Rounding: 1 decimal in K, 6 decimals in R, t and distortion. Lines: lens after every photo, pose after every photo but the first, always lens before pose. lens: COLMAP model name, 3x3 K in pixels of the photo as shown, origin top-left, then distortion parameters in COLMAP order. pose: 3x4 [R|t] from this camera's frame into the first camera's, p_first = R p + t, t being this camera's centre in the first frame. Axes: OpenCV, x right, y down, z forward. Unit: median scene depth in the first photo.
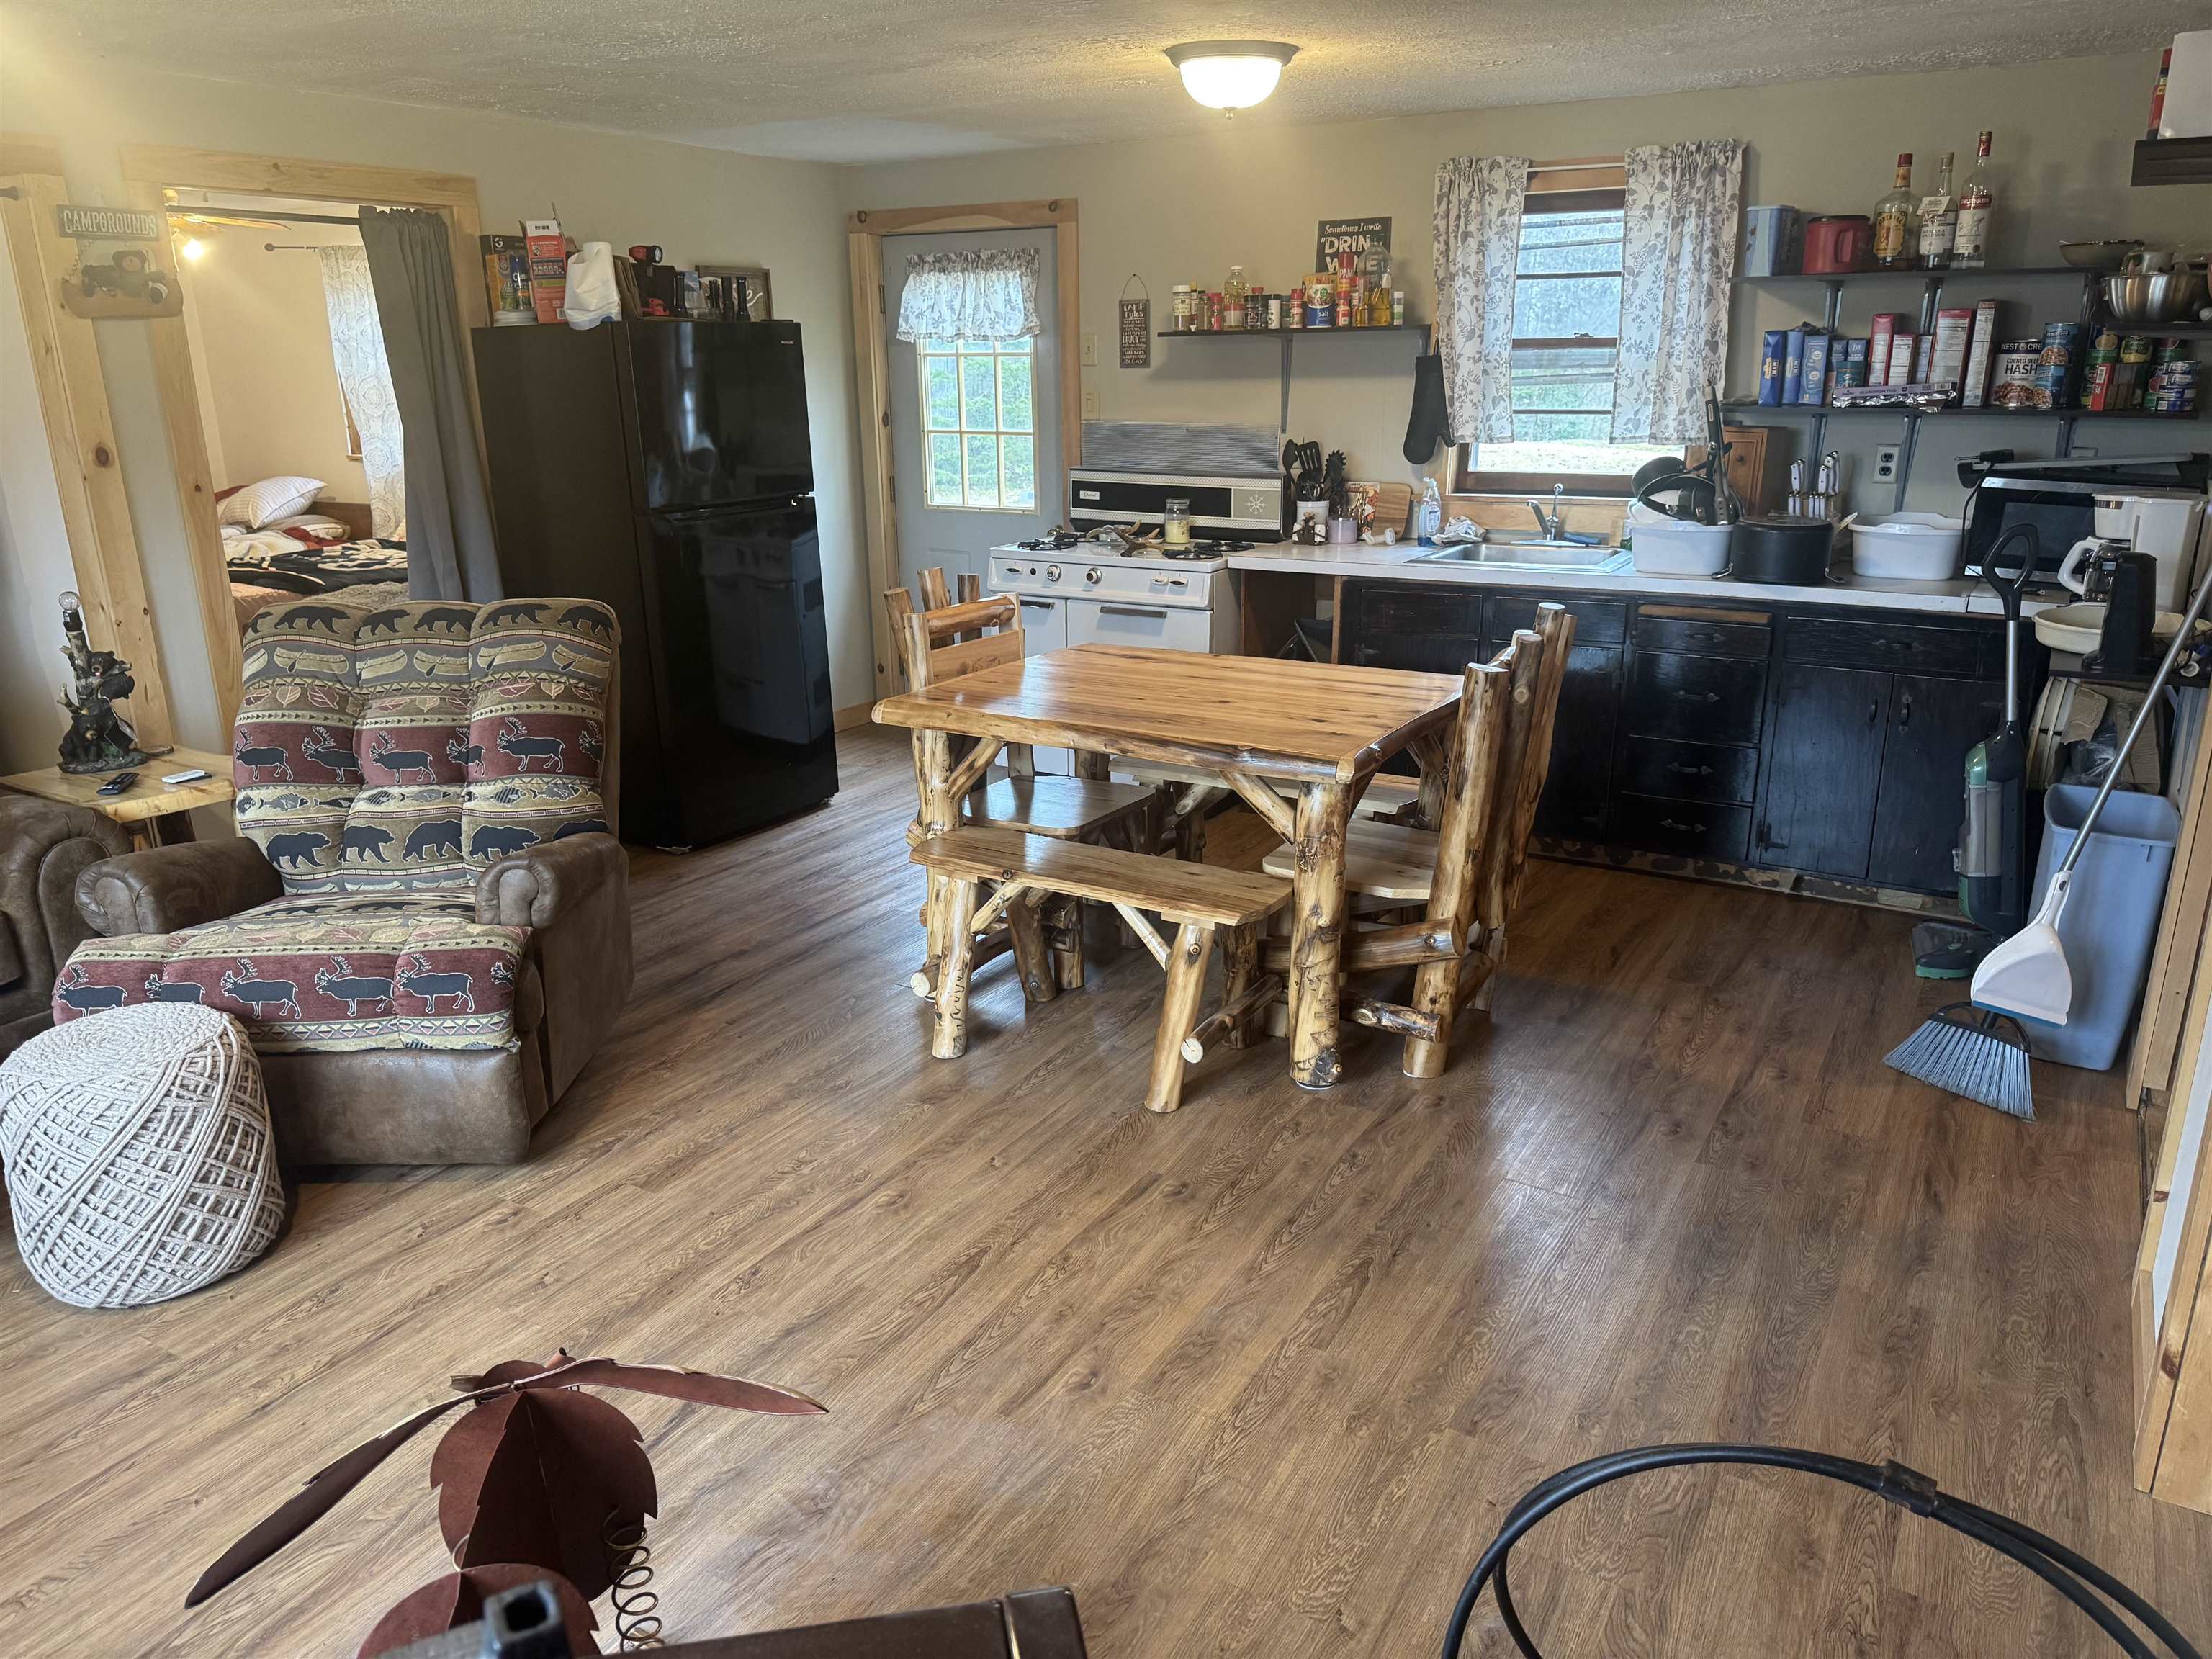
lens RADIAL K [[1536.1, 0, 1193.8], [0, 1536.1, 843.0], [0, 0, 1]] dist [0.072222, -0.095475]
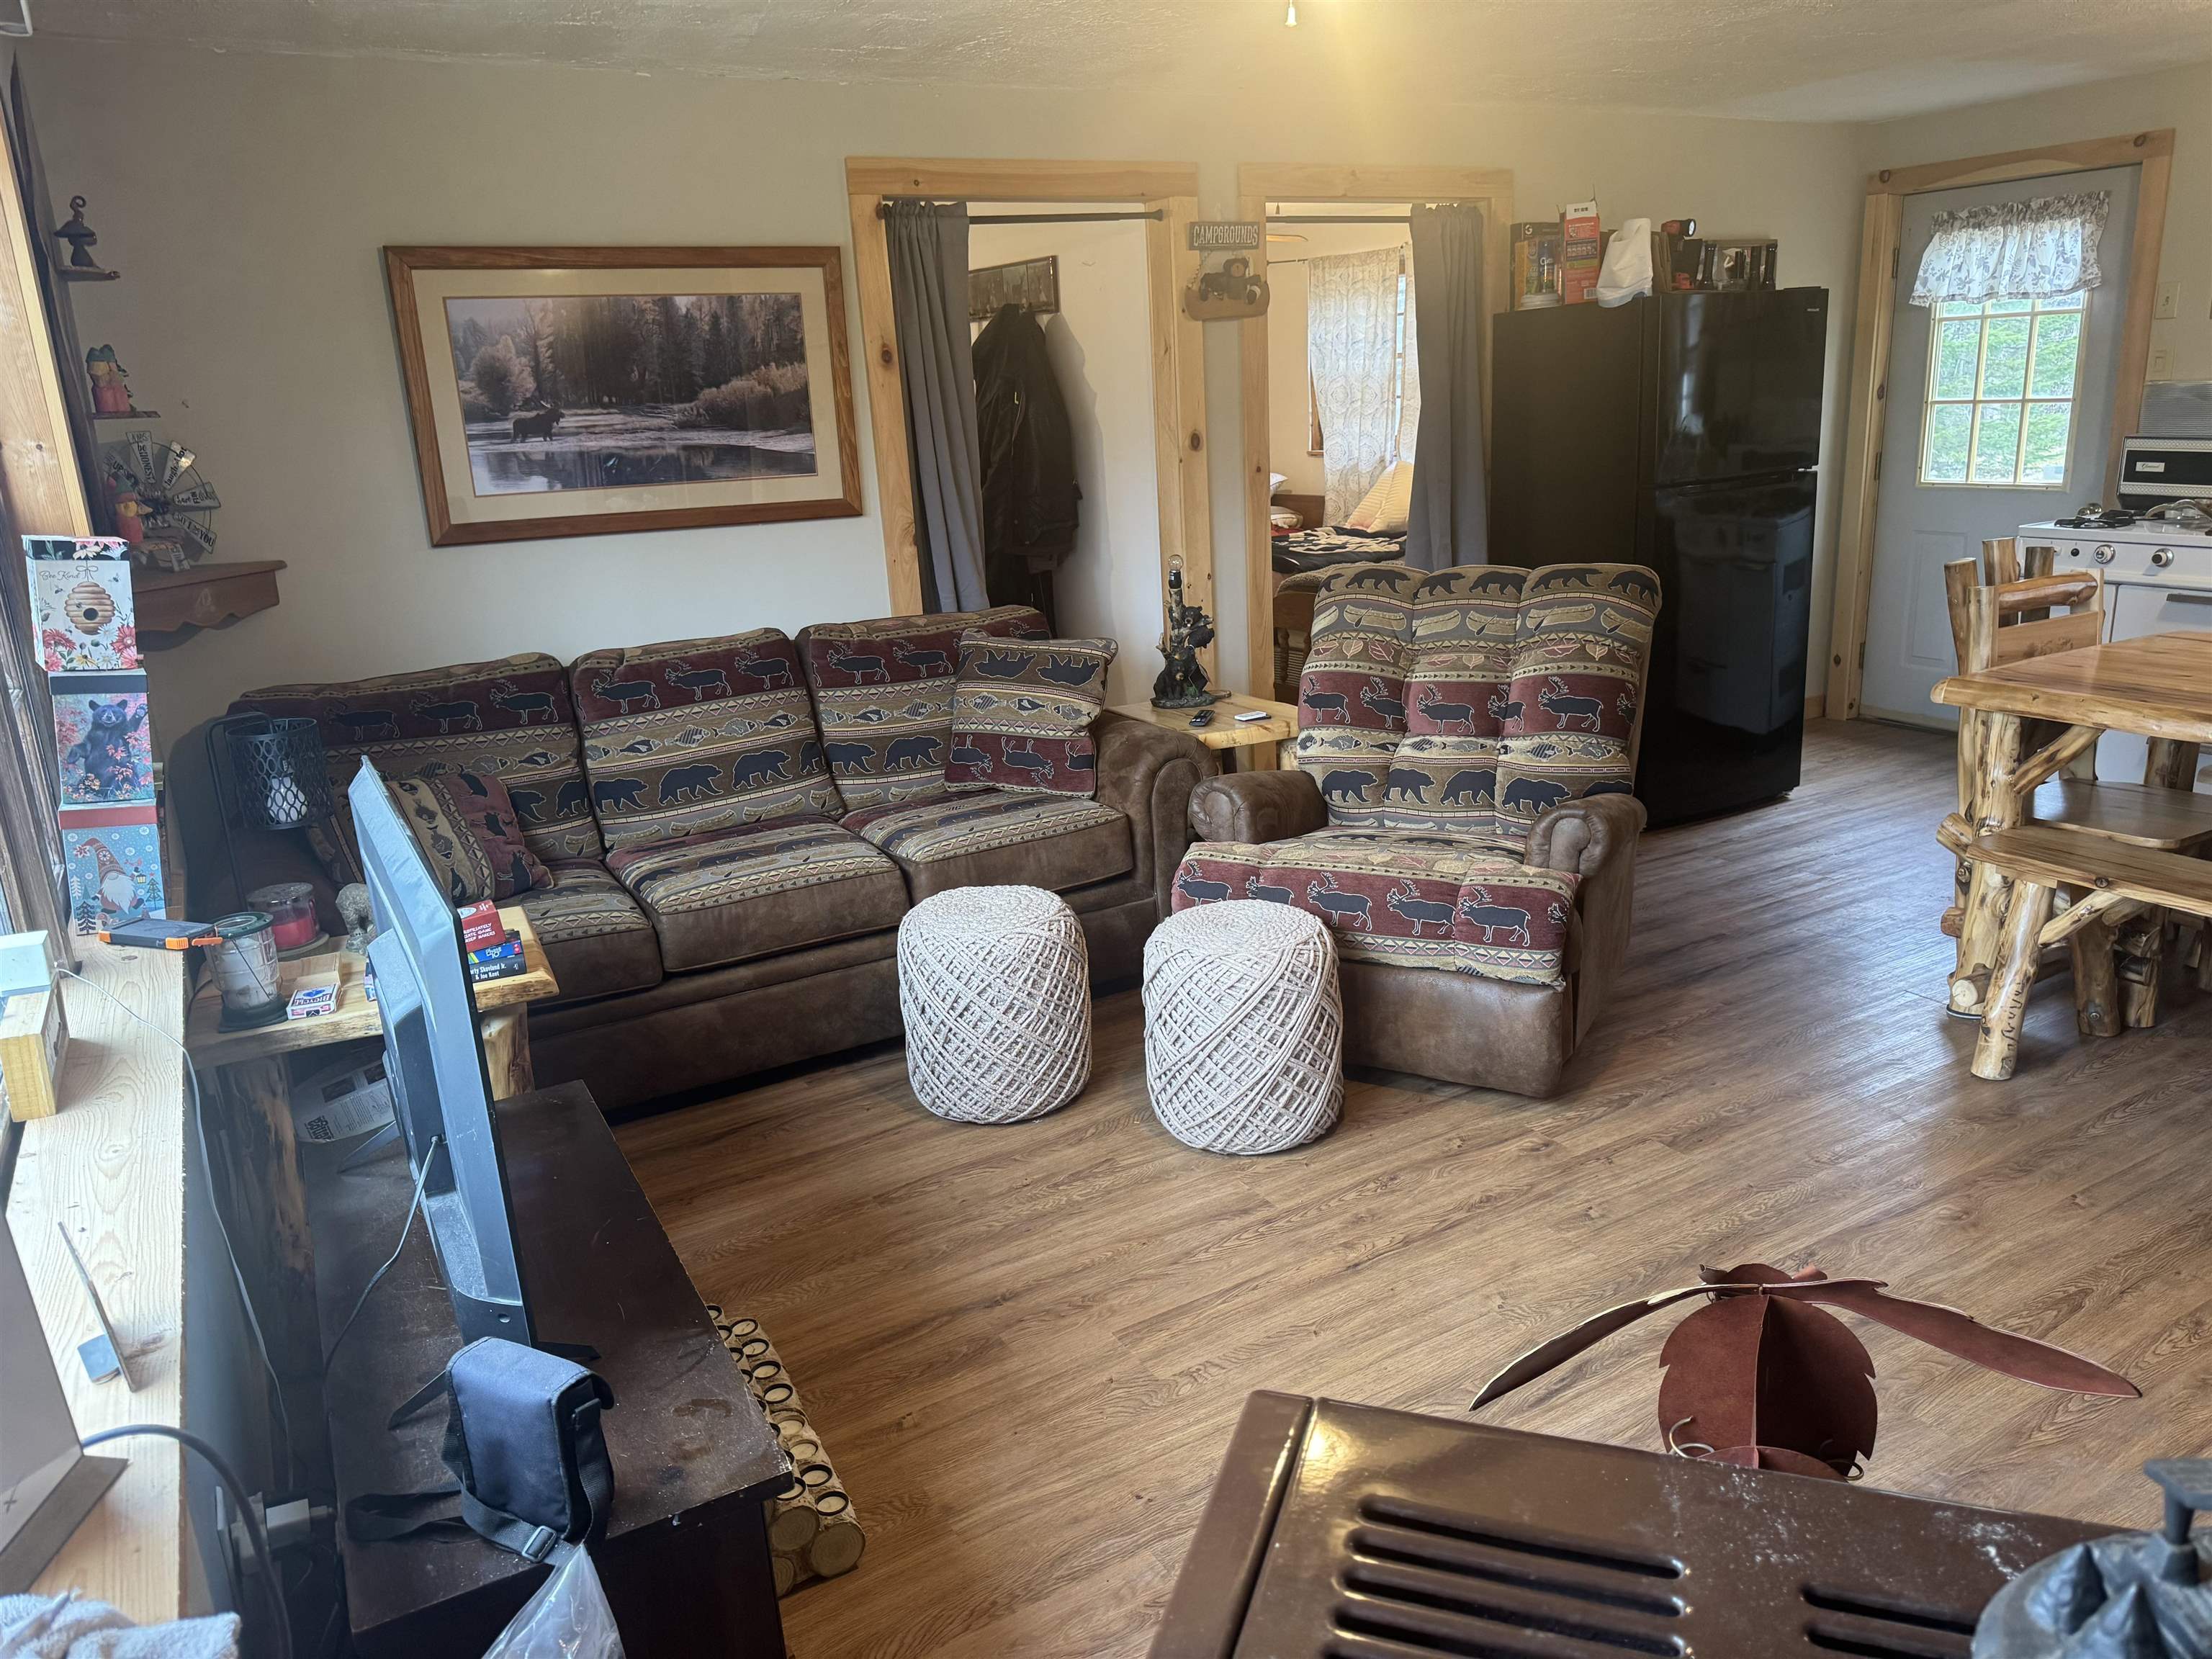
lens RADIAL K [[1567.5, 0, 1098.9], [0, 1567.5, 836.5], [0, 0, 1]] dist [0.111267, -0.185447]
pose [[0.859755, 0.102452, -0.500324, -0.160444], [-0.109895, 0.993835, 0.014667, 0.043831], [0.498742, 0.042373, 0.865714, -0.066449]]
